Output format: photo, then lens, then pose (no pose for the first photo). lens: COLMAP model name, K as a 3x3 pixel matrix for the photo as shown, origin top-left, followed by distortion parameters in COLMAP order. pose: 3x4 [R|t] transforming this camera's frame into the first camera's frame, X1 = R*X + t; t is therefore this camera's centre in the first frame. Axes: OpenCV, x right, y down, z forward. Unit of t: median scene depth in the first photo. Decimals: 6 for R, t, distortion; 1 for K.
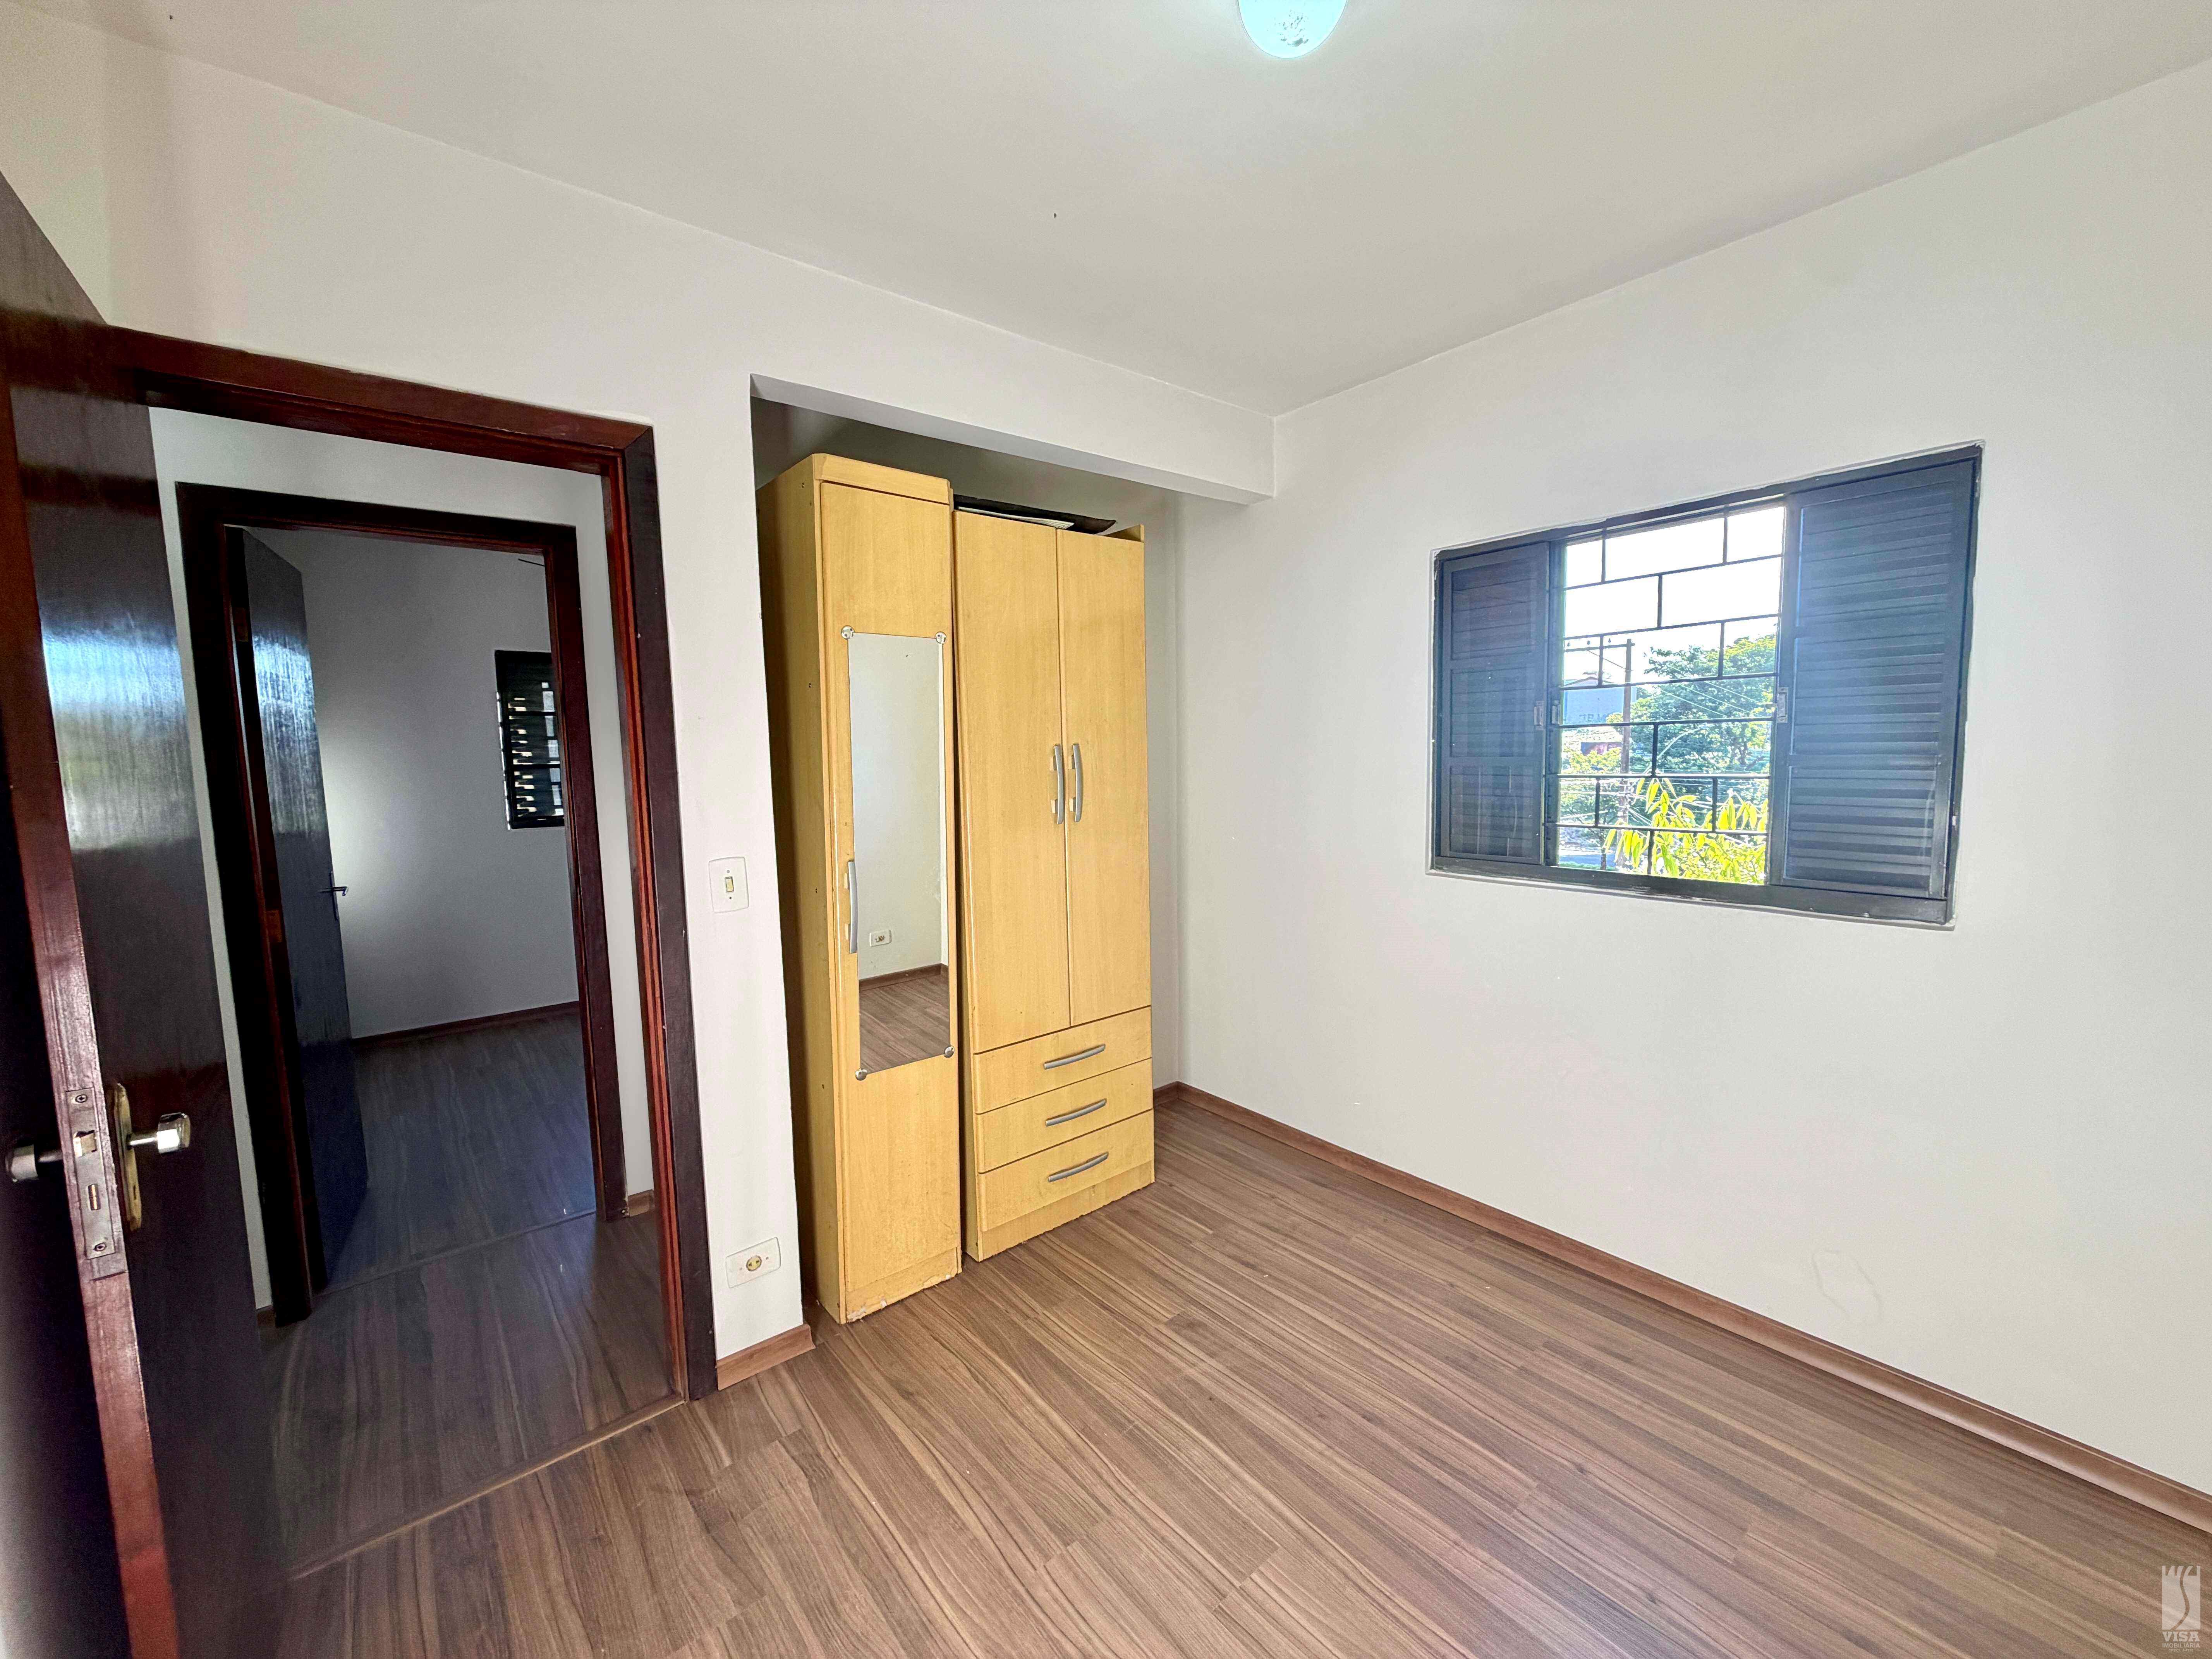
lens RADIAL K [[880.9, 0, 1102.5], [0, 880.9, 829.0], [0, 0, 1]] dist [-0.001069, 0.000000]
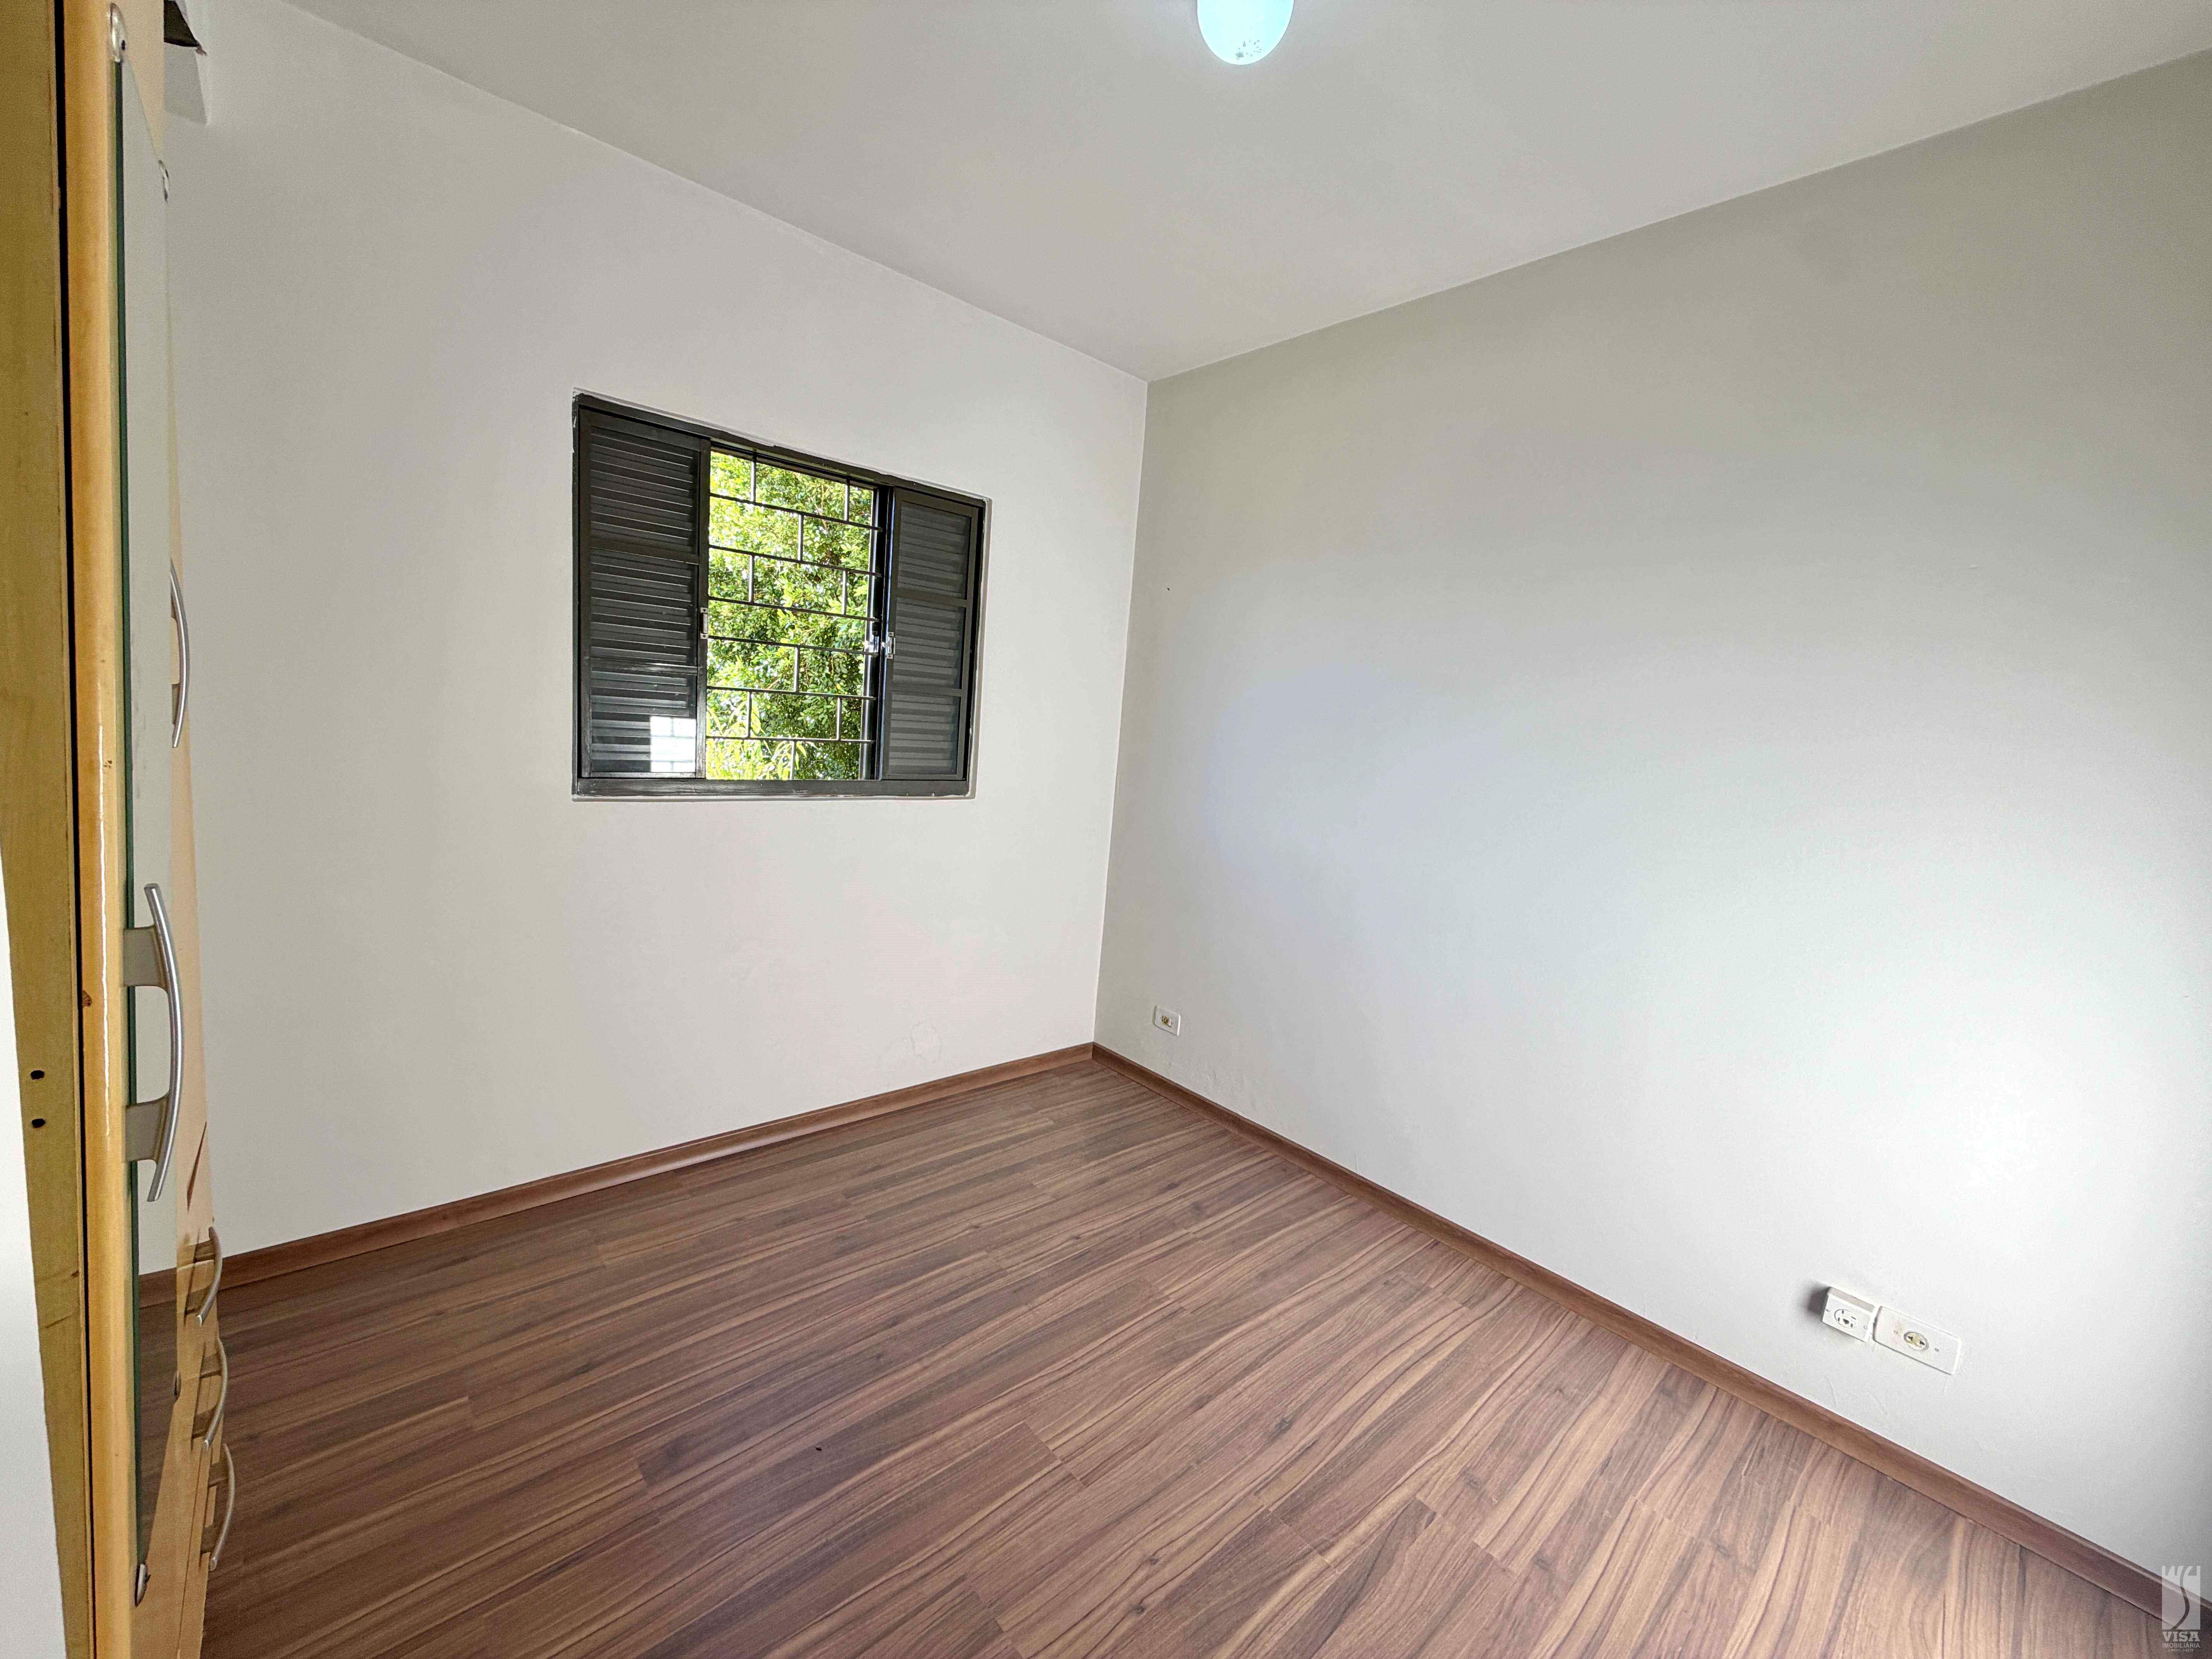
lens RADIAL K [[880.9, 0, 1102.5], [0, 880.9, 829.0], [0, 0, 1]] dist [-0.001069, 0.000000]
pose [[-0.042021, -0.114173, 0.992572, -0.649998], [0.014766, 0.993270, 0.114878, -0.012837], [-0.999008, 0.019484, -0.040052, 0.783207]]
